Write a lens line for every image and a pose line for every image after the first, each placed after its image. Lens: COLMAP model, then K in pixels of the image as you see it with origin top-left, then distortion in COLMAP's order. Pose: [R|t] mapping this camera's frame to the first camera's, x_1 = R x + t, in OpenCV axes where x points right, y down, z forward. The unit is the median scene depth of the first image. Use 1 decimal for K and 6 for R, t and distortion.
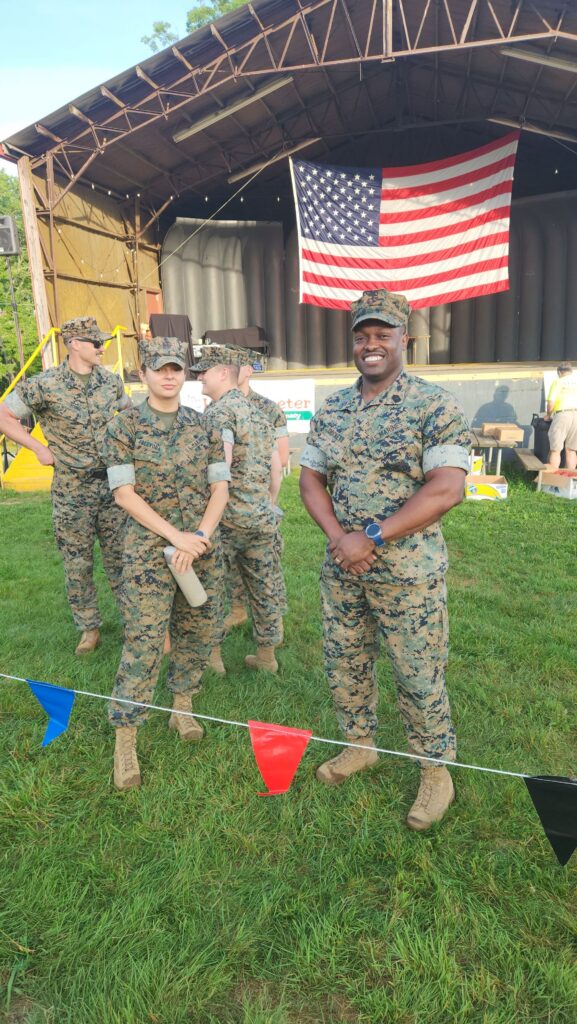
lens RADIAL K [[689.6, 0, 288.5], [0, 689.6, 512.0], [0, 0, 1]] dist [0.090783, -0.070412]
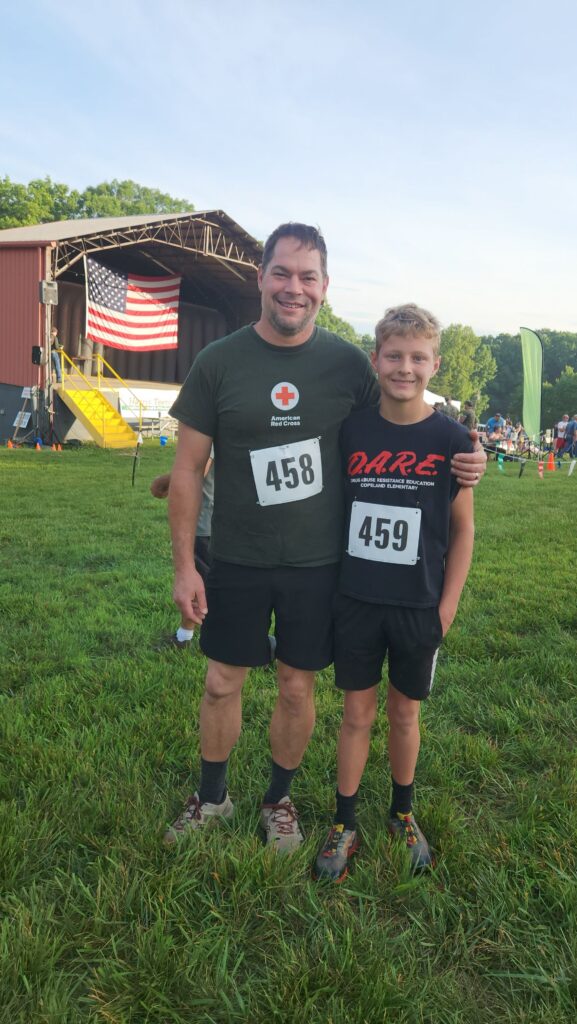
lens RADIAL K [[670.8, 0, 290.2], [0, 670.8, 496.9], [0, 0, 1]] dist [0.108996, -0.082269]
pose [[0.450906, -0.093261, 0.887686, -1.286610], [0.099624, 0.993571, 0.053781, 0.036111], [-0.886994, 0.064184, 0.457298, -0.148030]]
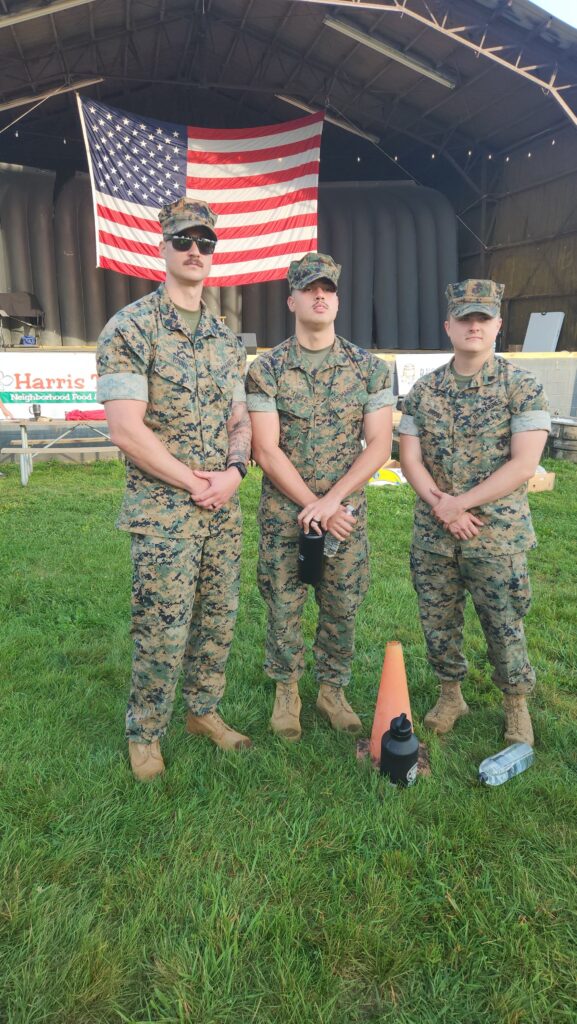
lens RADIAL K [[670.8, 0, 290.2], [0, 670.8, 496.9], [0, 0, 1]] dist [0.108996, -0.082269]
pose [[0.910945, -0.055971, 0.408714, -0.134204], [0.055638, 0.998370, 0.012713, -0.013098], [-0.408760, 0.011159, 0.912574, 0.133568]]
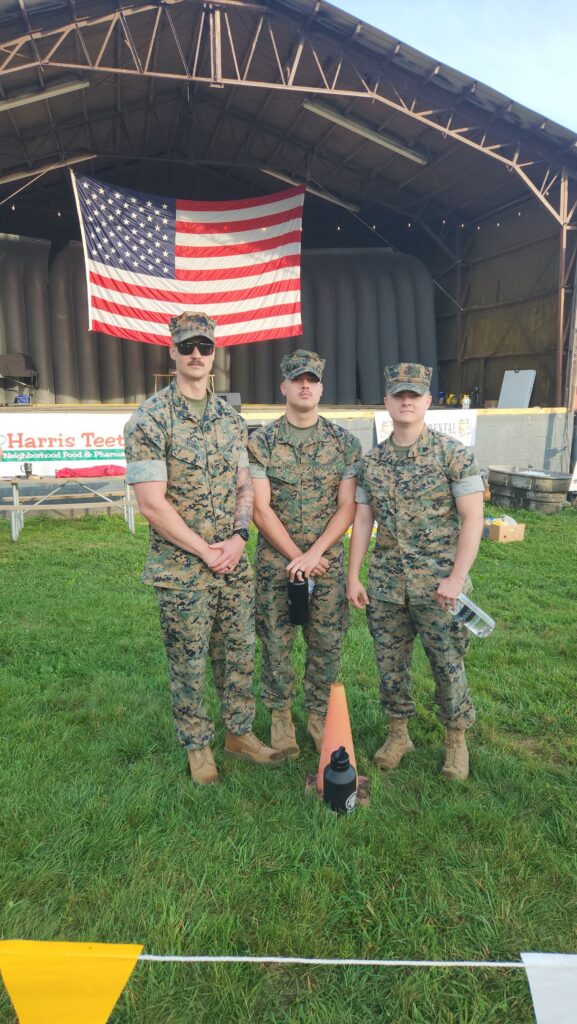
lens RADIAL K [[671.3, 0, 293.3], [0, 671.3, 512.4], [0, 0, 1]] dist [0.119973, -0.097431]
pose [[0.906849, -0.043382, 0.419216, -0.131604], [0.064512, 0.997255, -0.036354, -0.015541], [-0.416488, 0.060012, 0.907158, 0.101191]]
